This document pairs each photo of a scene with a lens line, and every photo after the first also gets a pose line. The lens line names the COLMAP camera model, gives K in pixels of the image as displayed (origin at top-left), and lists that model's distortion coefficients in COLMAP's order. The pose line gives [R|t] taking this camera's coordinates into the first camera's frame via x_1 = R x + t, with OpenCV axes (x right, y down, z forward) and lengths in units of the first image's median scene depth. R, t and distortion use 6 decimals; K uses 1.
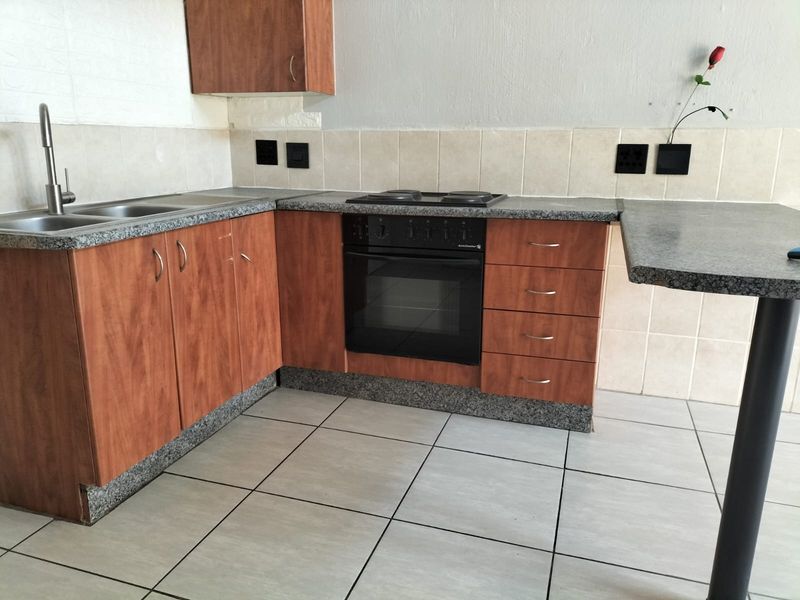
lens RADIAL K [[596.6, 0, 400.6], [0, 596.6, 295.7], [0, 0, 1]] dist [-0.015570, -0.006986]
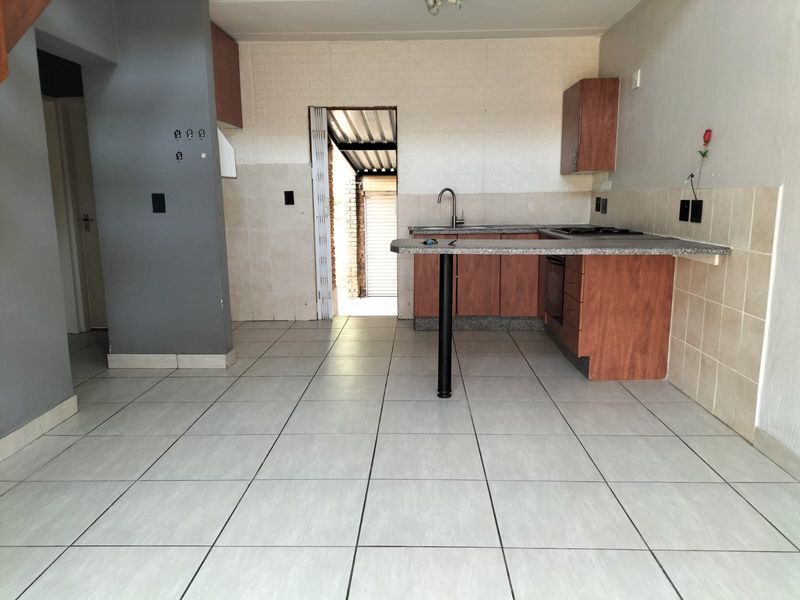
lens RADIAL K [[596.6, 0, 400.0], [0, 596.6, 302.7], [0, 0, 1]] dist [-0.015570, -0.006986]
pose [[0.283436, 0.160612, -0.945446, 1.589990], [-0.219827, 0.970506, 0.098967, -0.016718], [0.933456, 0.179783, 0.310383, -0.004368]]
